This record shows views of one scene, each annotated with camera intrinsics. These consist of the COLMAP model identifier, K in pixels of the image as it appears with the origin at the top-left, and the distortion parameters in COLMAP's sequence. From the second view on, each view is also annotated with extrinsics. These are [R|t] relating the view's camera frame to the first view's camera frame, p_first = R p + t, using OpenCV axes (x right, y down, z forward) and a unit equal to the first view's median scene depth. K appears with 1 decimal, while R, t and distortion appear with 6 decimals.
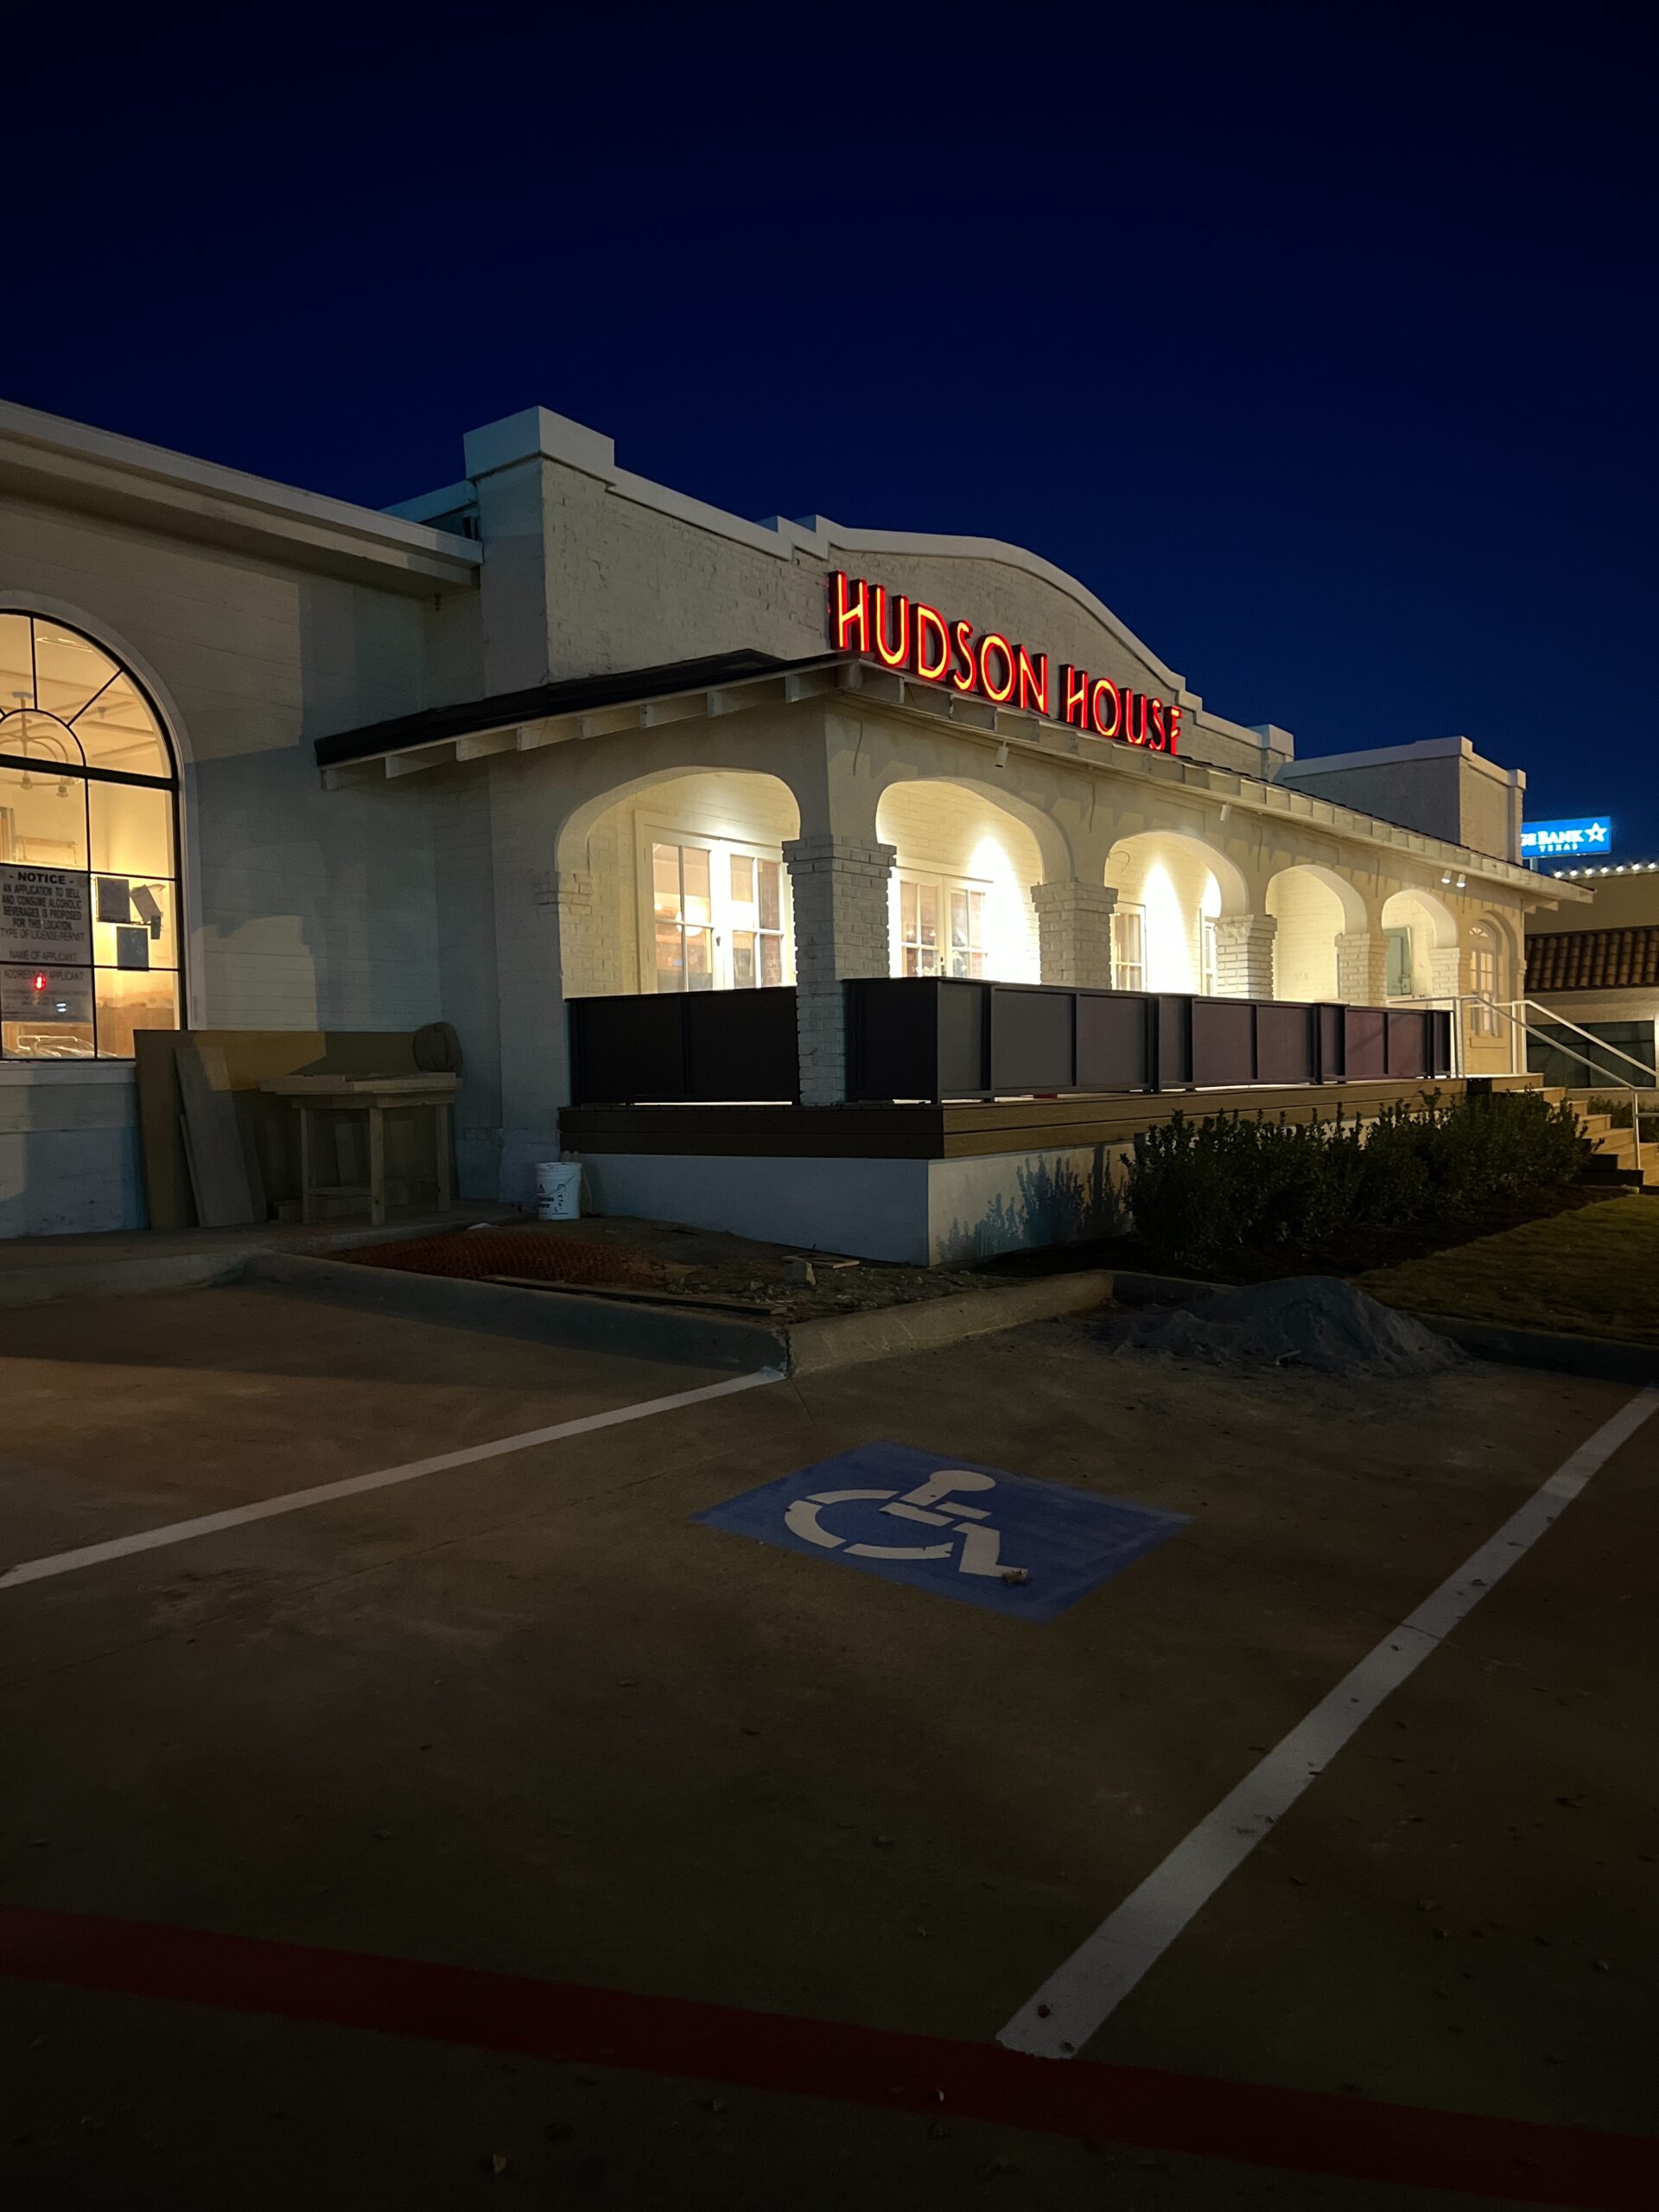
lens RADIAL K [[1674.4, 0, 827.2], [0, 1674.4, 1104.3], [0, 0, 1]] dist [0.006758, 0.001103]
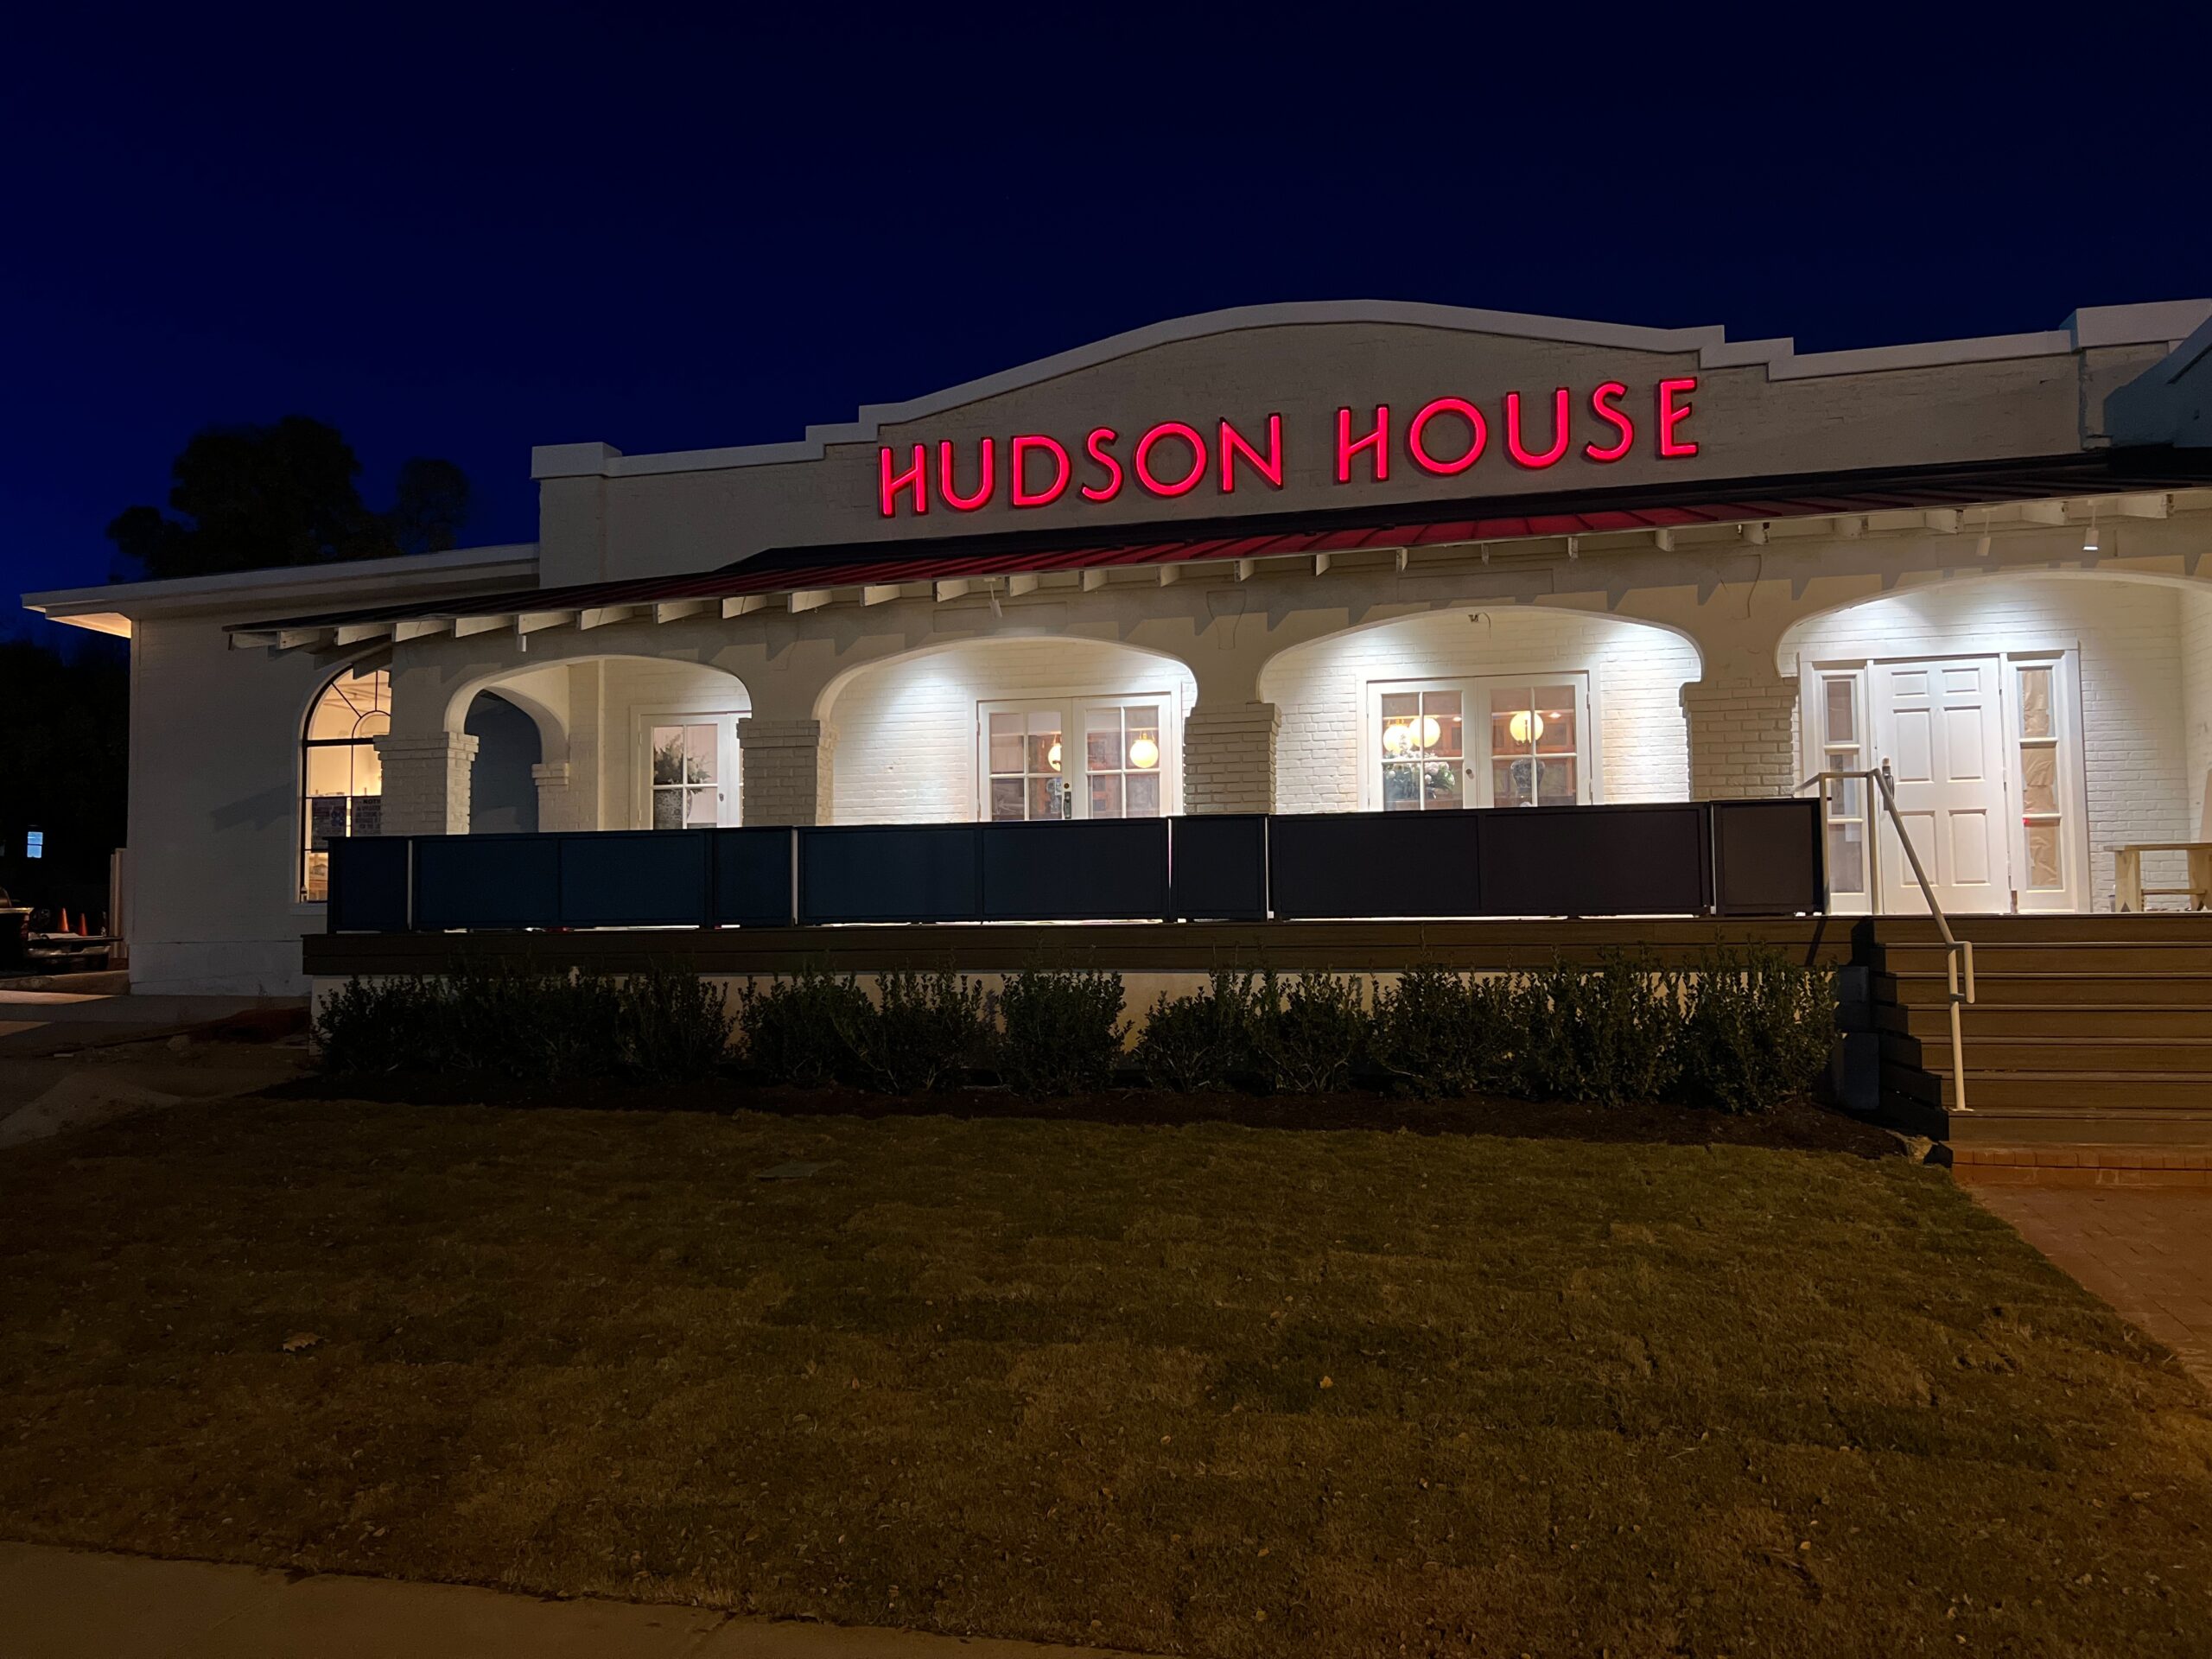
lens RADIAL K [[1674.4, 0, 1104.2], [0, 1674.4, 831.3], [0, 0, 1]] dist [0.006758, 0.001103]
pose [[0.377441, -0.035073, -0.925369, 1.060803], [-0.016241, 0.998878, -0.044484, -0.020092], [0.925891, 0.031819, 0.376448, 0.726692]]
